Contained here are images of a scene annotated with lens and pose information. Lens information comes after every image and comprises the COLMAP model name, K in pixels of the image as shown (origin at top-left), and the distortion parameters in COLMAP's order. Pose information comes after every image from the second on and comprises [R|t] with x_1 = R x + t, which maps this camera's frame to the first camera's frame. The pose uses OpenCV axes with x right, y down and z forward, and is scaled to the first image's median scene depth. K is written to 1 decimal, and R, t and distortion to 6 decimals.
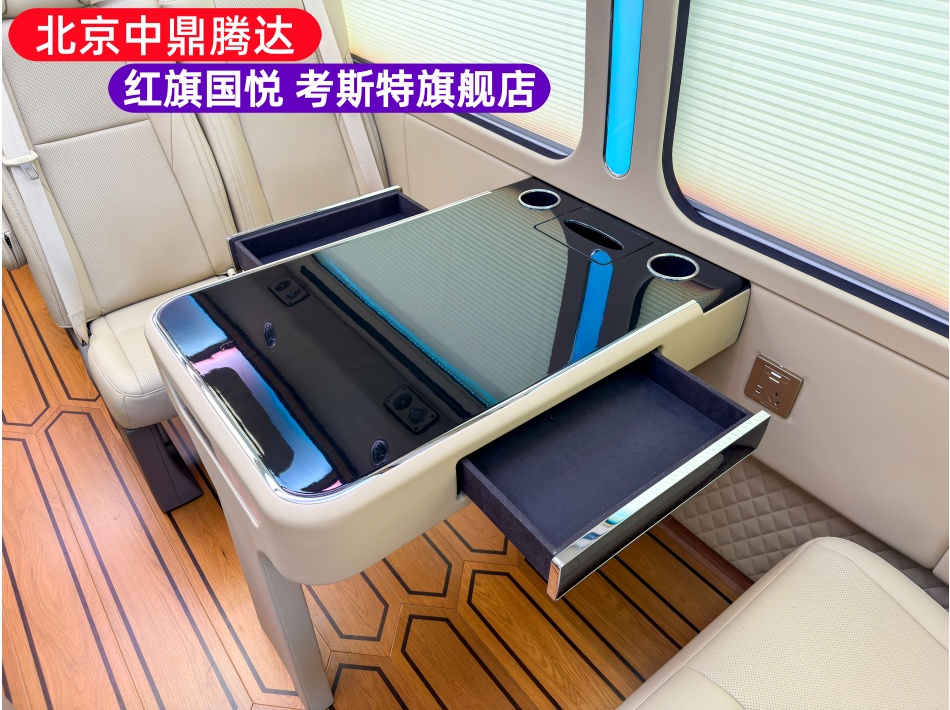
lens RADIAL K [[671.9, 0, 471.8], [0, 671.9, 358.3], [0, 0, 1]] dist [0.021987, -0.008581]
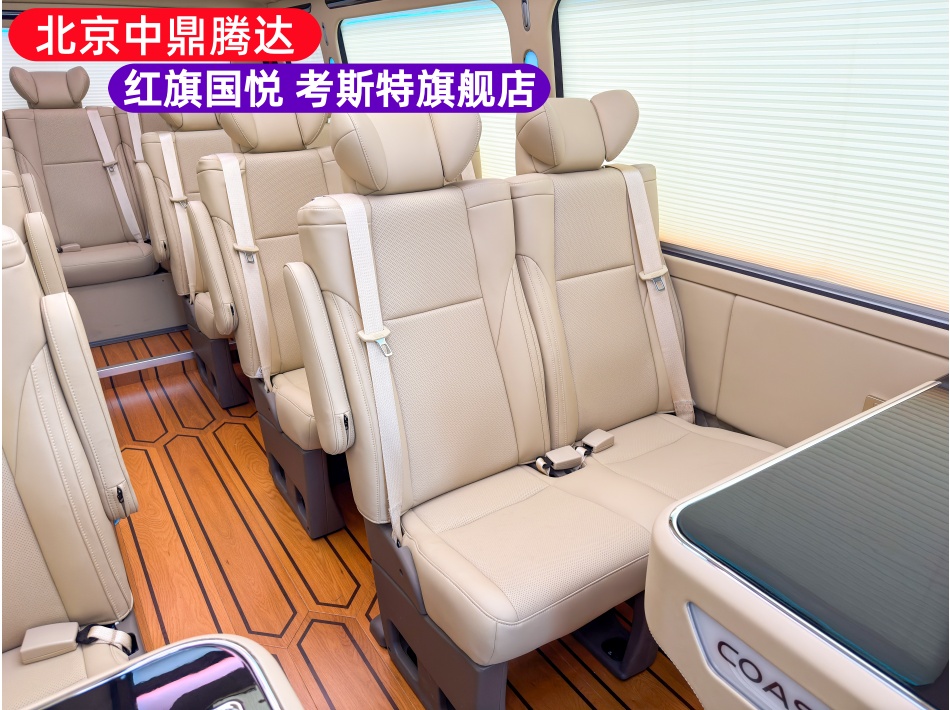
lens RADIAL K [[671.9, 0, 475.9], [0, 671.9, 349.9], [0, 0, 1]] dist [0.021987, -0.008581]
pose [[0.996579, 0.023009, -0.079383, -0.438201], [-0.044449, 0.958952, -0.280065, -0.023475], [0.069680, 0.282635, 0.956693, 0.136441]]
